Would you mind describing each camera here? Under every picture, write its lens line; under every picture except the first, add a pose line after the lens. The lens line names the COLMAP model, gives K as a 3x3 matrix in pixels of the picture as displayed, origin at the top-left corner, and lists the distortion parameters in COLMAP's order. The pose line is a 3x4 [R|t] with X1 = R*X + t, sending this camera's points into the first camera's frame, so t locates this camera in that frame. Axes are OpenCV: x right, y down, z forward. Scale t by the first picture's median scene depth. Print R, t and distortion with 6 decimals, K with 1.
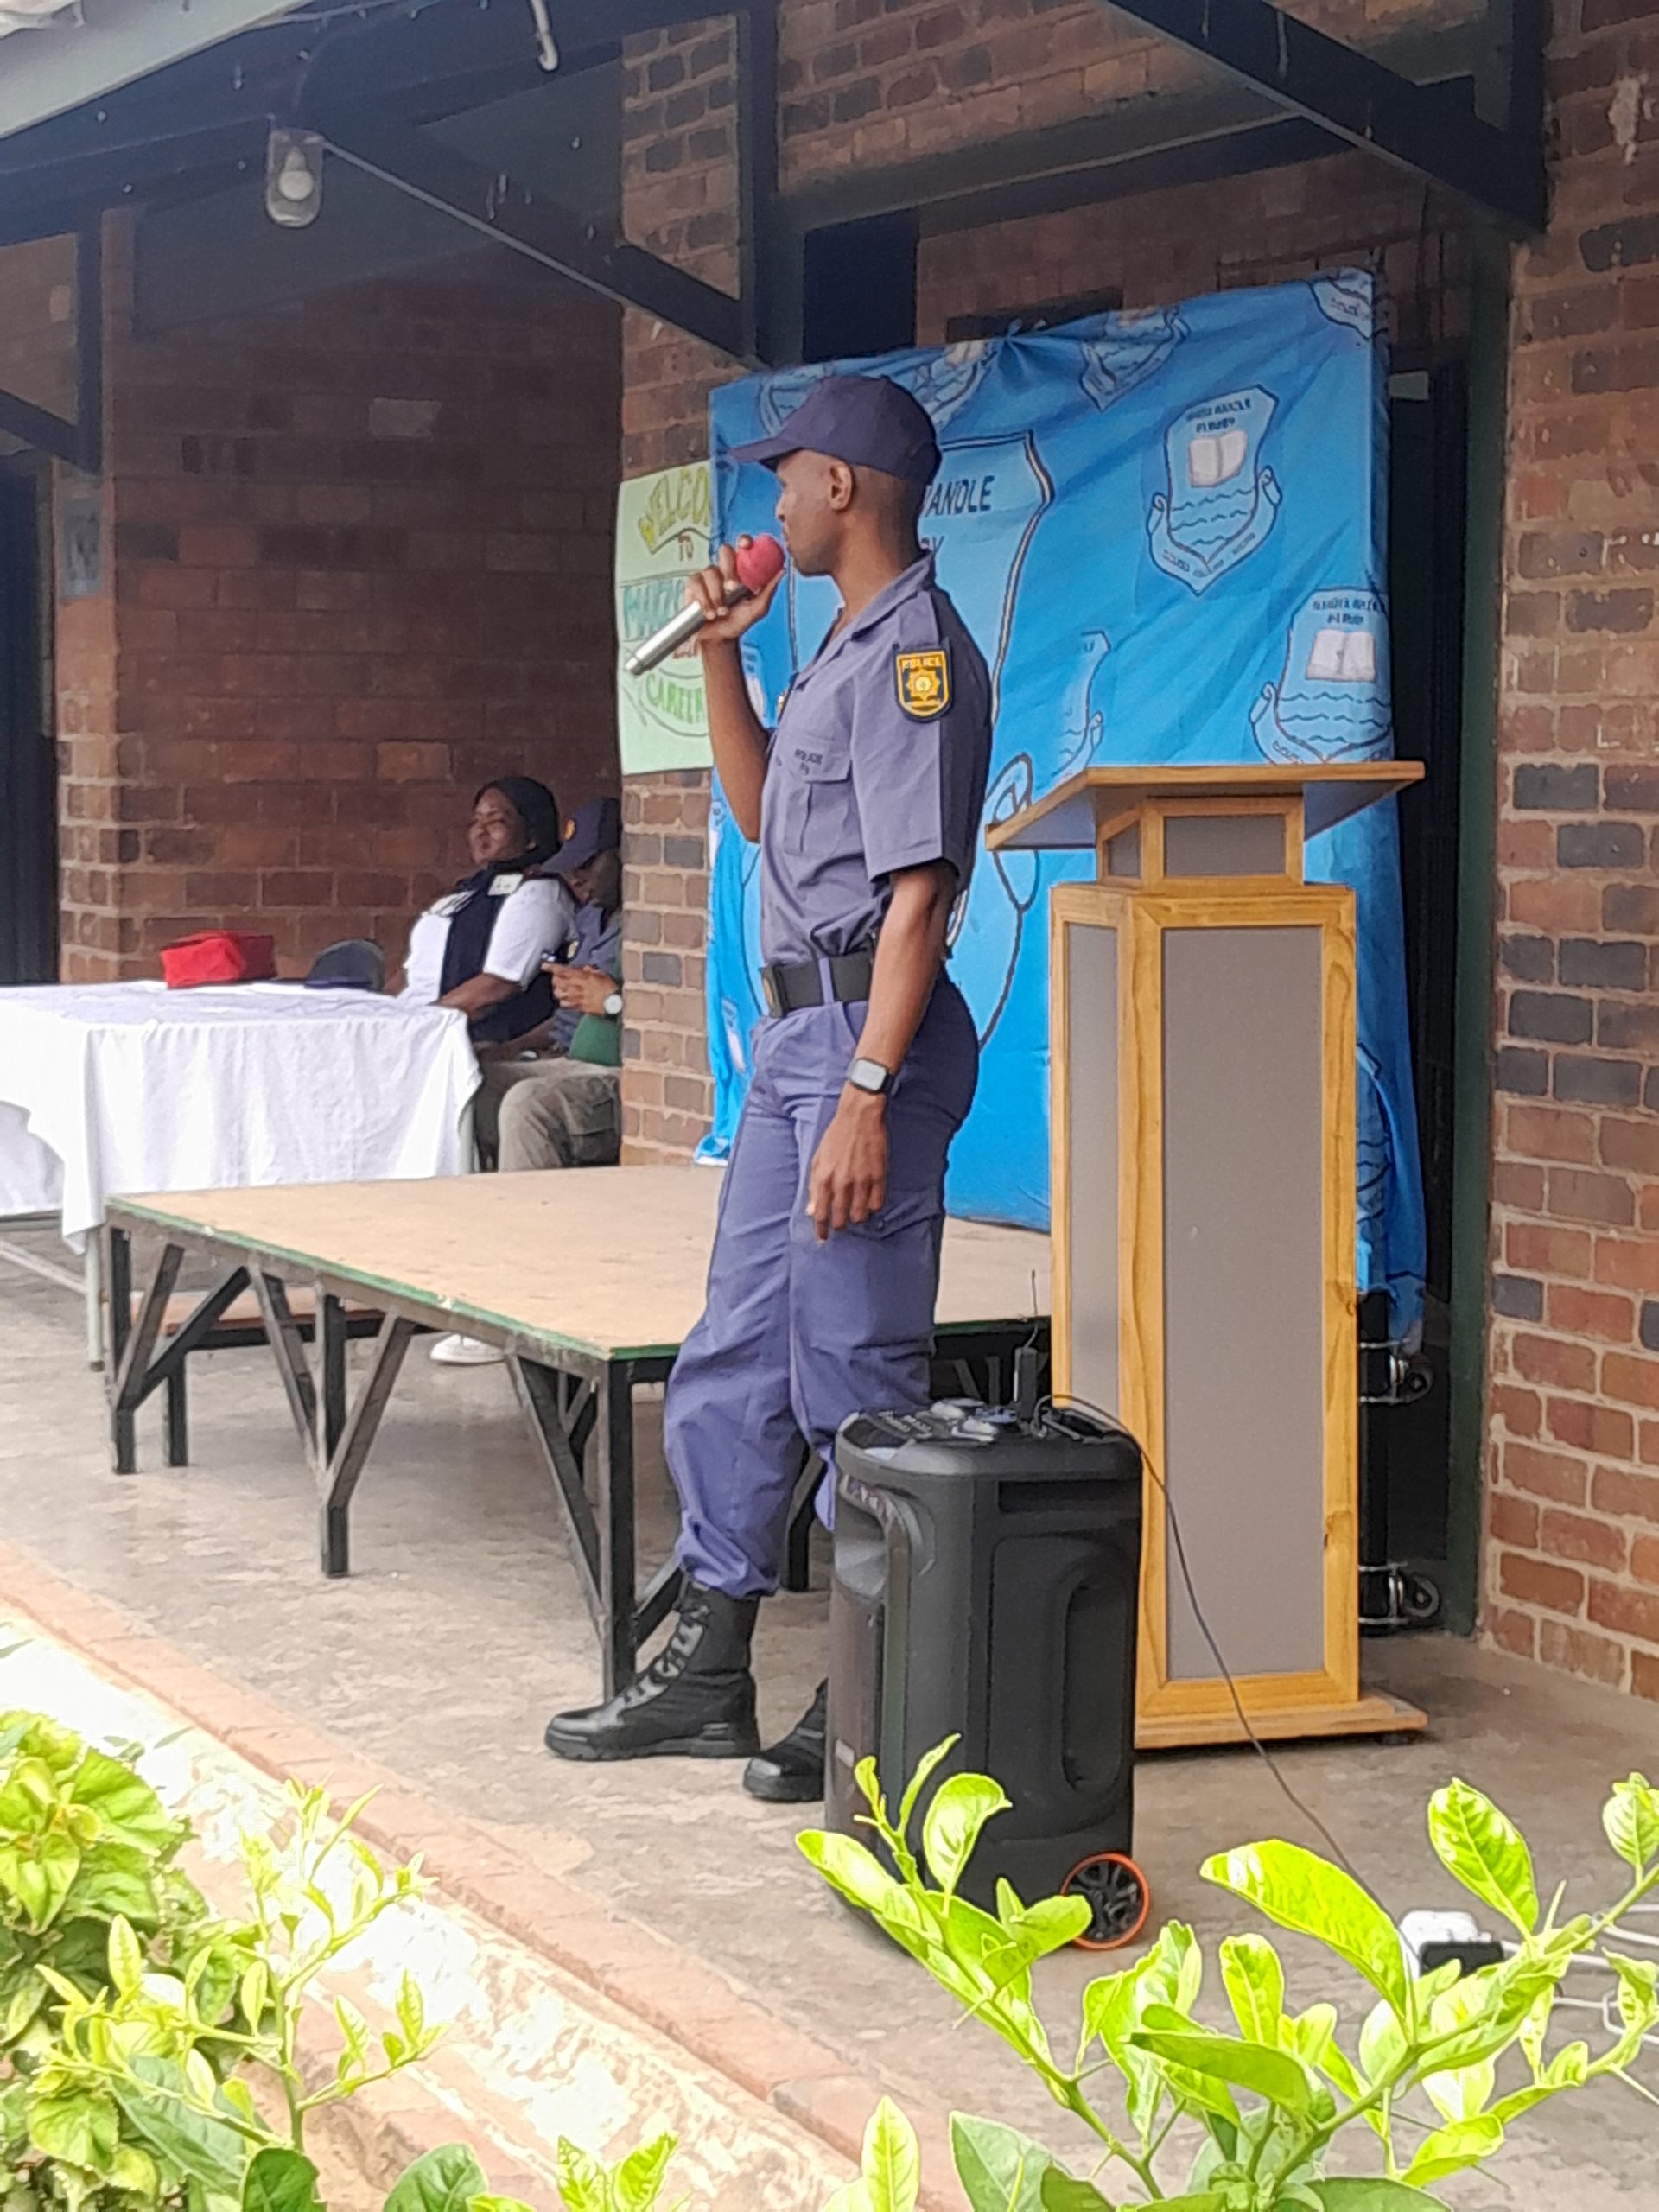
lens RADIAL K [[4758.3, 0, 783.1], [0, 4758.3, 1162.6], [0, 0, 1]] dist [0.113946, 0.000000]
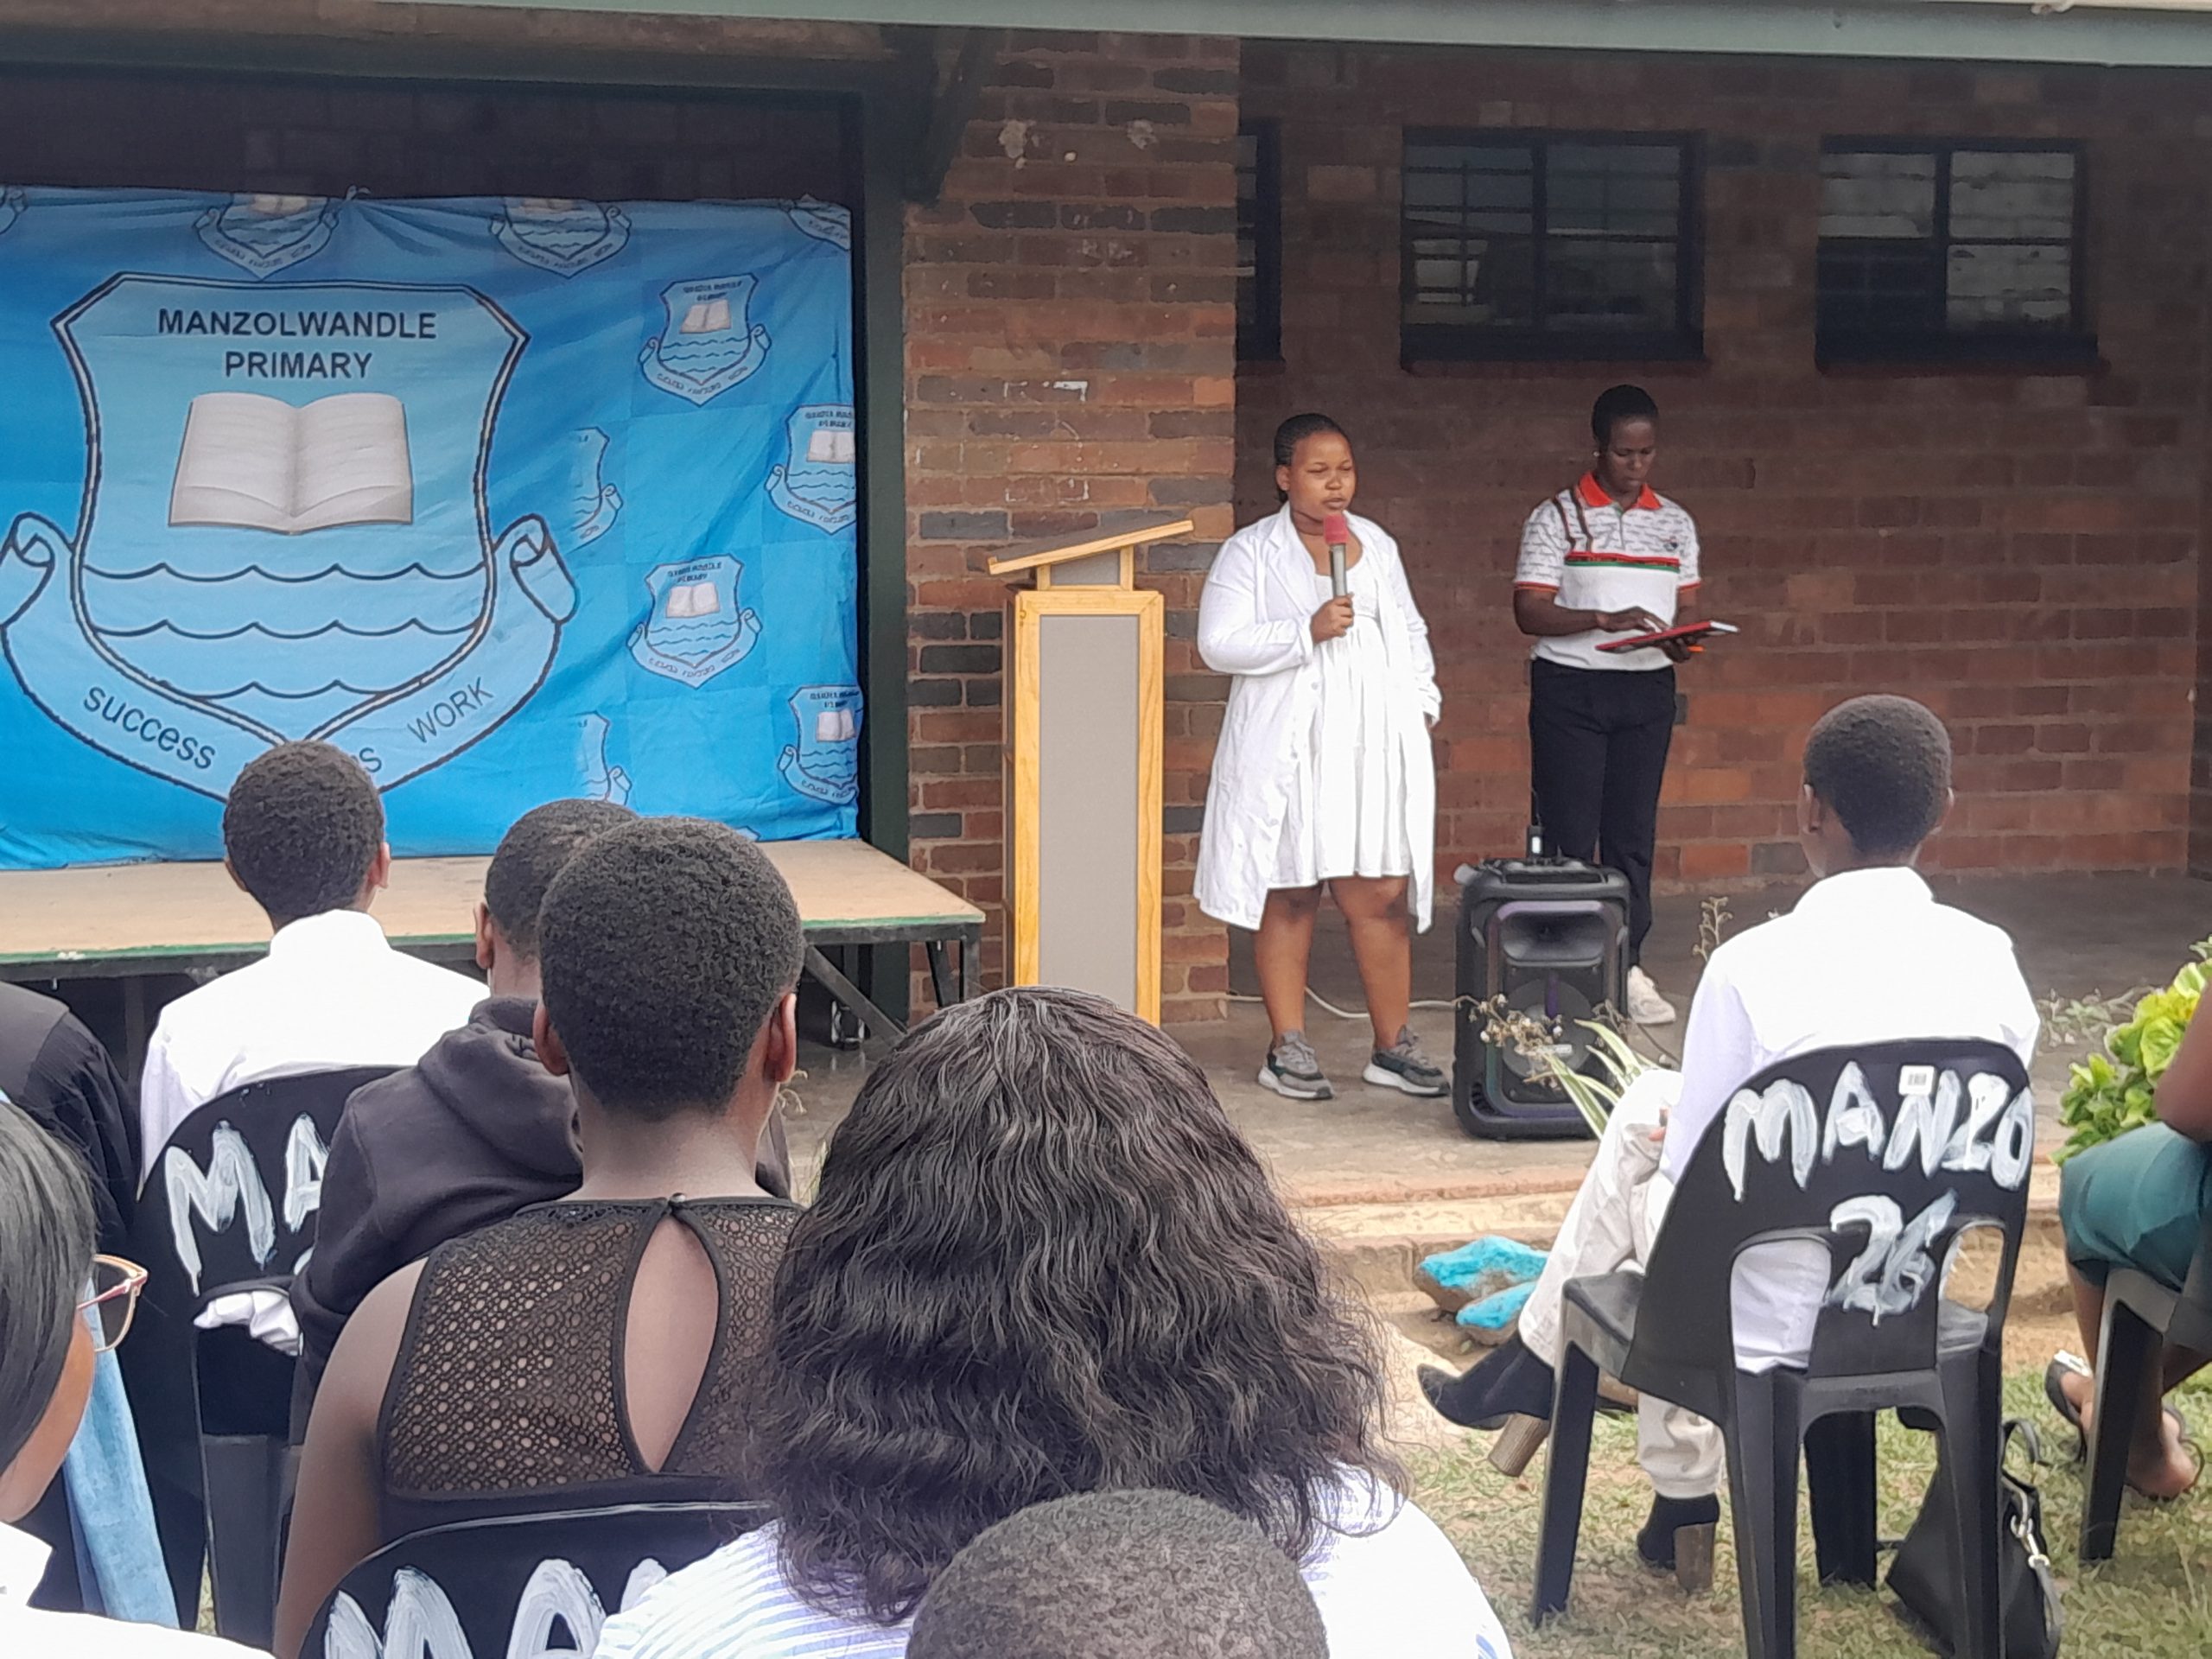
lens RADIAL K [[3436.3, 0, 1056.2], [0, 3436.3, 892.4], [0, 0, 1]] dist [0.111021, 0.000000]
pose [[0.159944, -0.133883, 0.978005, -1.045961], [0.086322, 0.988861, 0.121252, -0.093603], [-0.983345, 0.065030, 0.169719, 0.751461]]
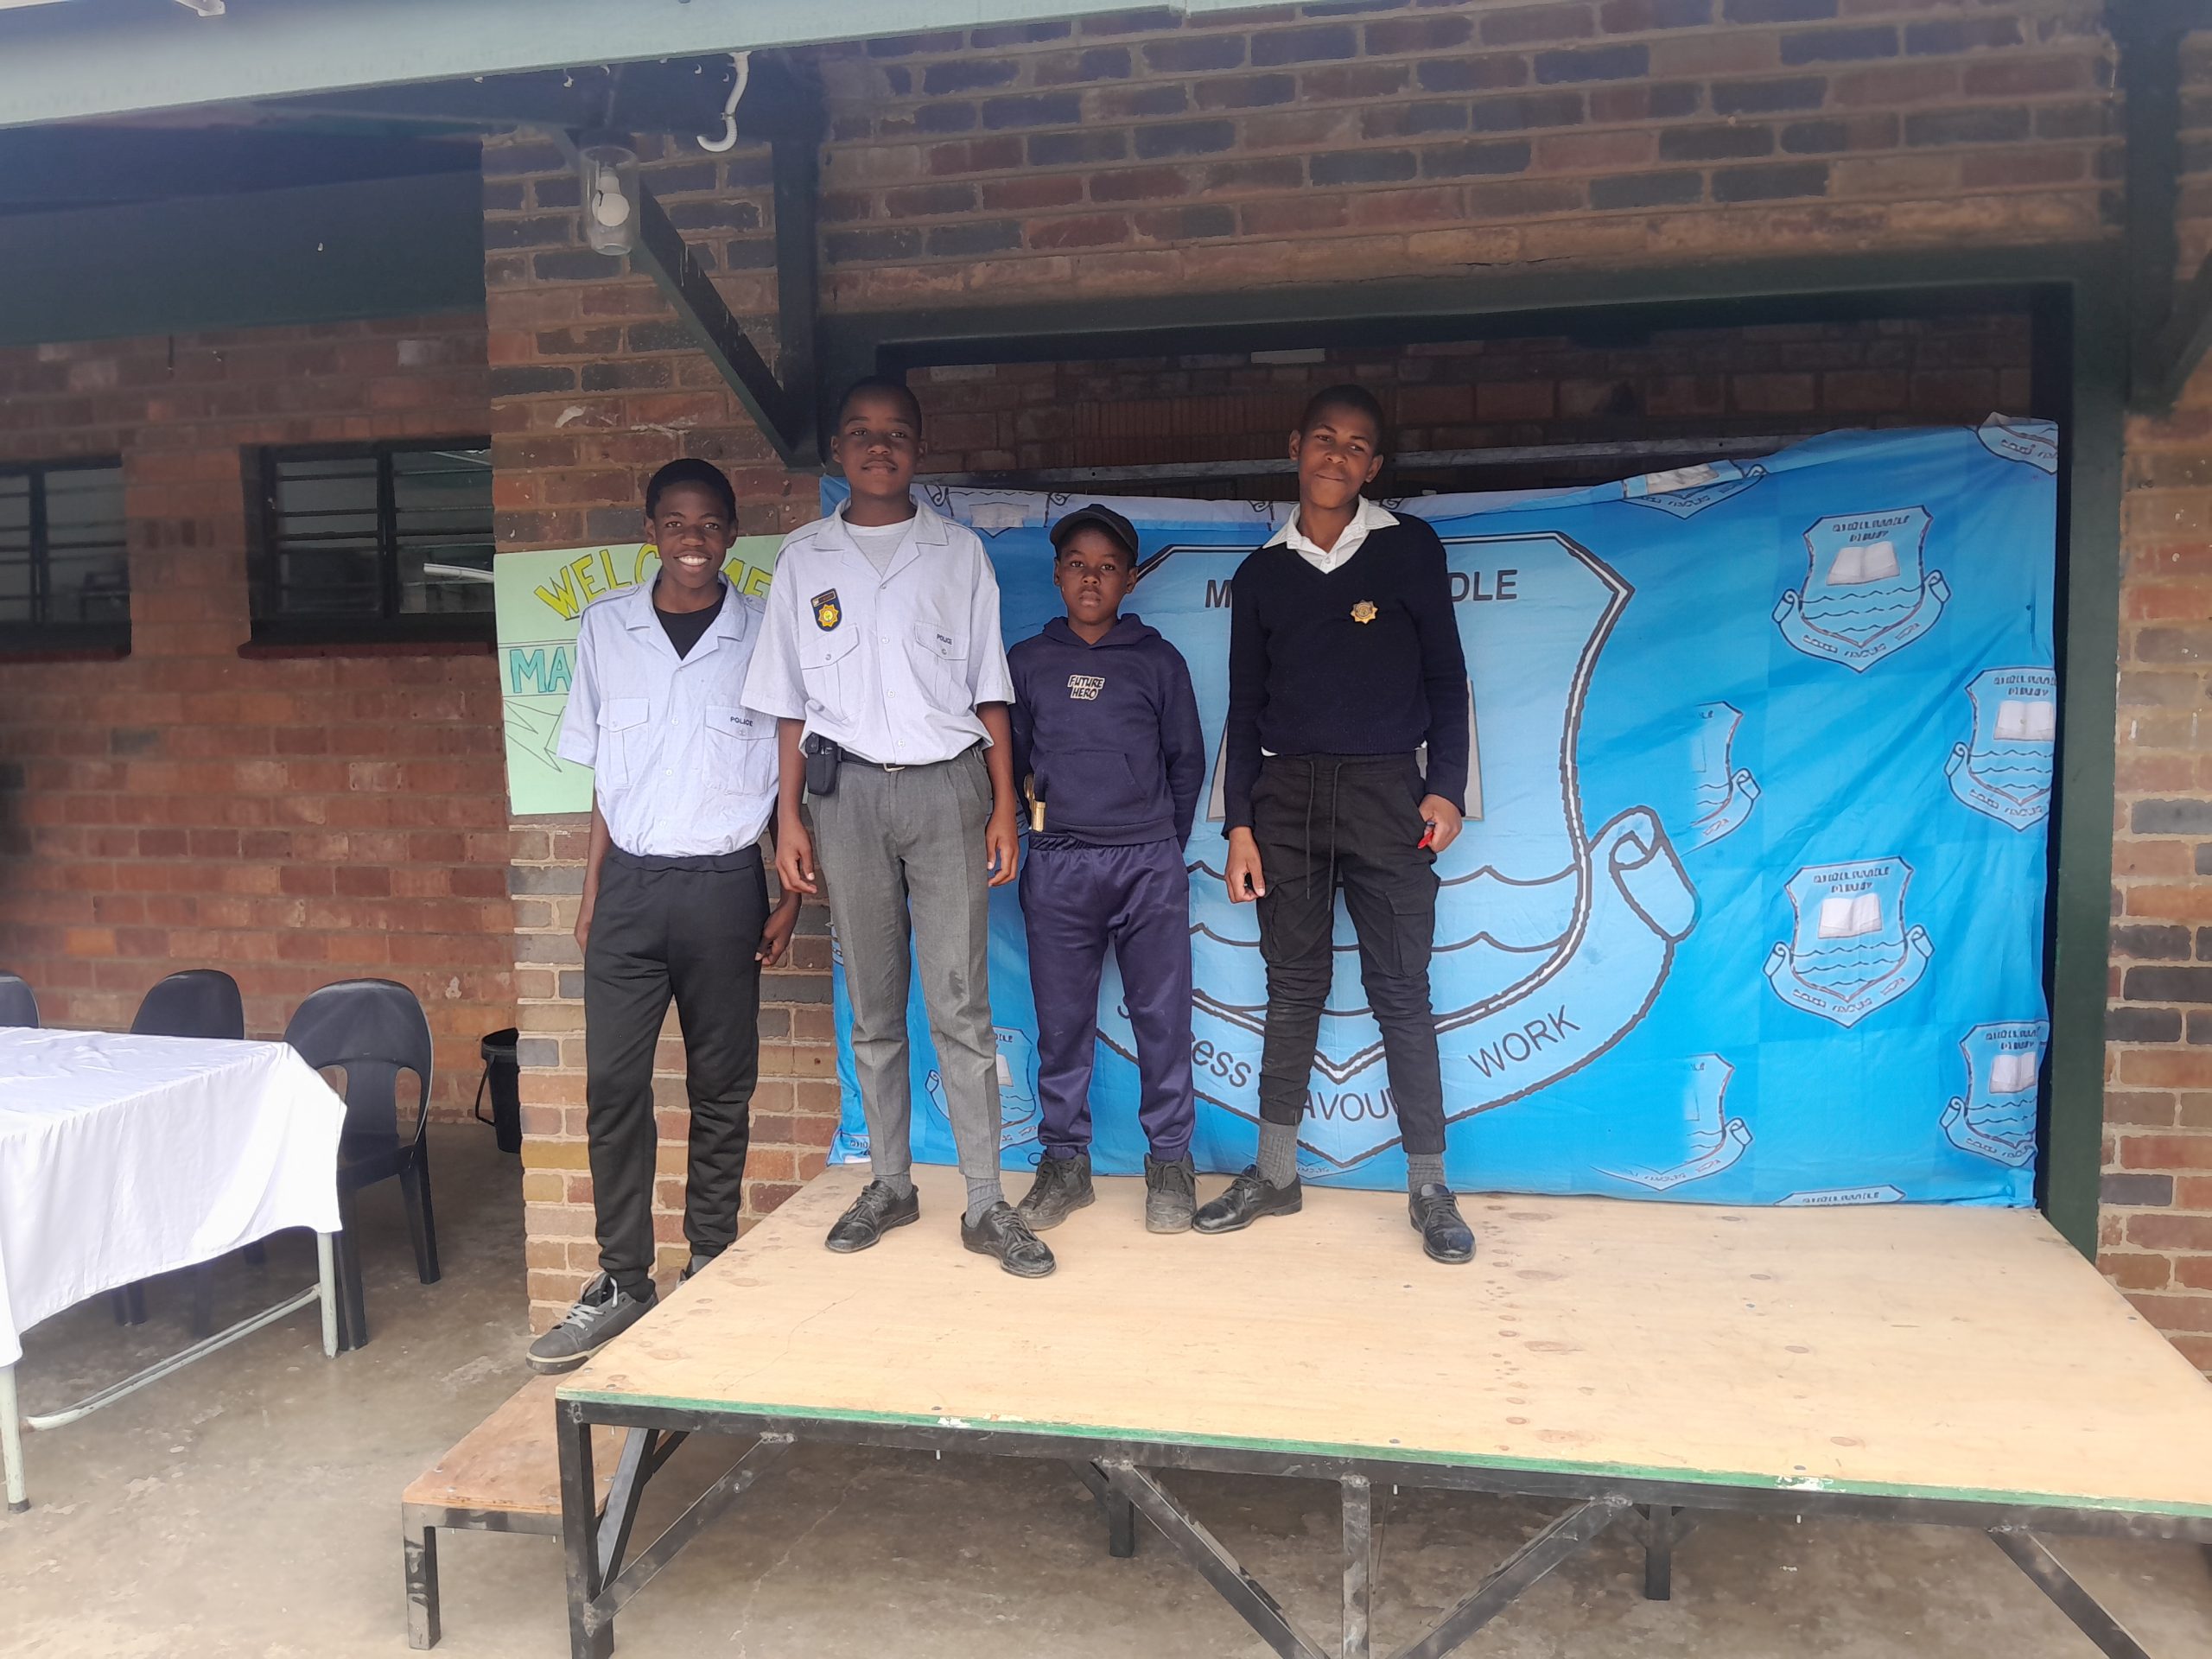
lens RADIAL K [[1730.9, 0, 1116.8], [0, 1730.9, 853.2], [0, 0, 1]] dist [0.017185, -0.066646]
pose [[0.590838, -0.089287, 0.801834, -0.404939], [0.087171, 0.995104, 0.046575, -0.115651], [-0.802067, 0.042379, 0.595729, 0.937112]]
